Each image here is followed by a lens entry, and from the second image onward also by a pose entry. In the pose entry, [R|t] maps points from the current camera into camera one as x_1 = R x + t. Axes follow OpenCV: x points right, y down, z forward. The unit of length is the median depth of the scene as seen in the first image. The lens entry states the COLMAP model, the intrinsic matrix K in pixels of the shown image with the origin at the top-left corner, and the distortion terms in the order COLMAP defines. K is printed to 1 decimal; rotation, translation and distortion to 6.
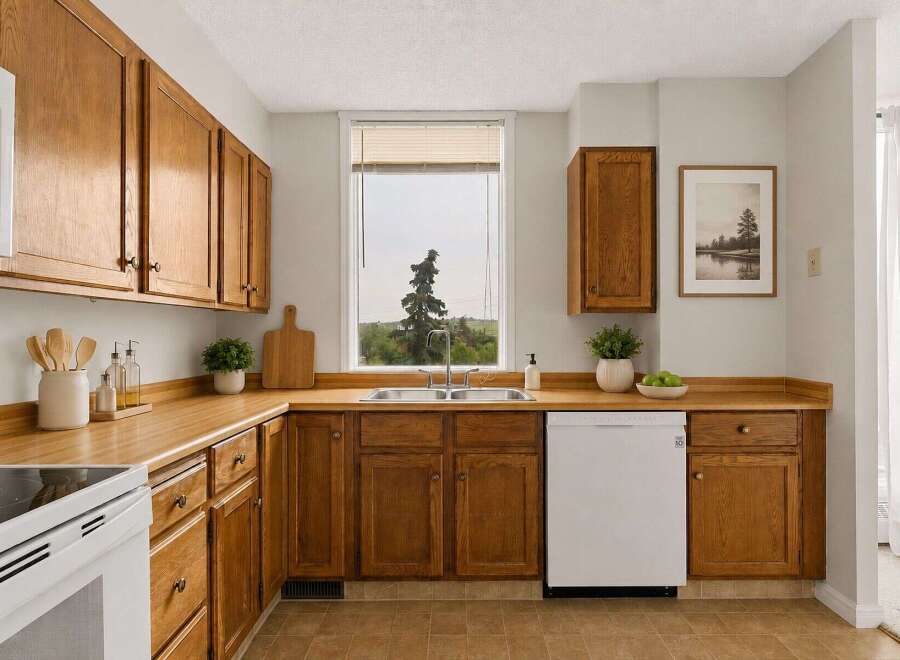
lens RADIAL K [[473.6, 0, 450.0], [0, 473.6, 330.0], [0, 0, 1]] dist [-0.002461, -0.000496]
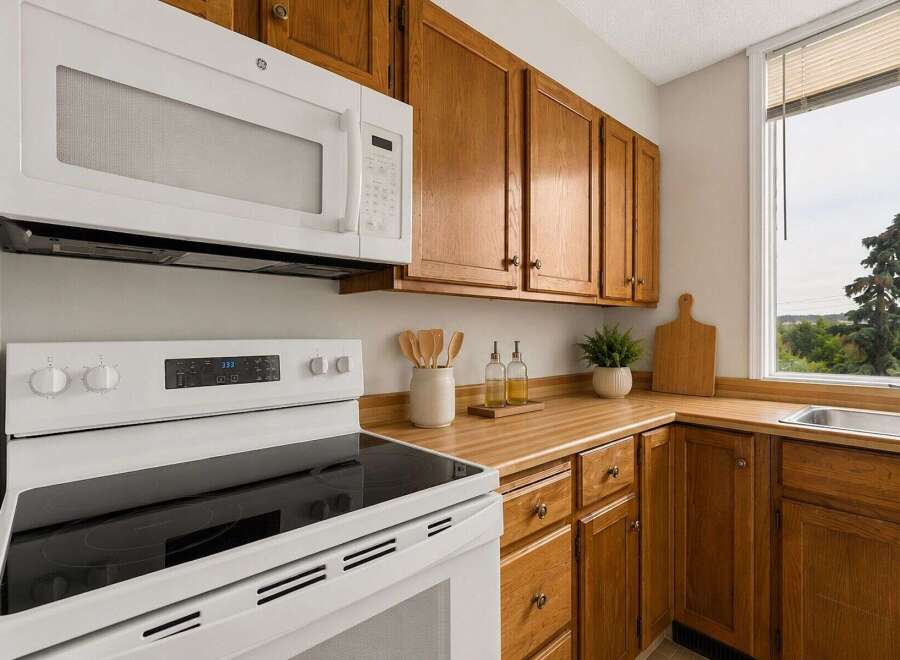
lens RADIAL K [[435.2, 0, 450.0], [0, 435.2, 330.0], [0, 0, 1]] dist [-0.006523, 0.000171]
pose [[0.666918, -0.000408, -0.745131, -0.041104], [0.005937, 0.999971, 0.004766, 0.003561], [0.745108, -0.007602, 0.666901, 0.224336]]
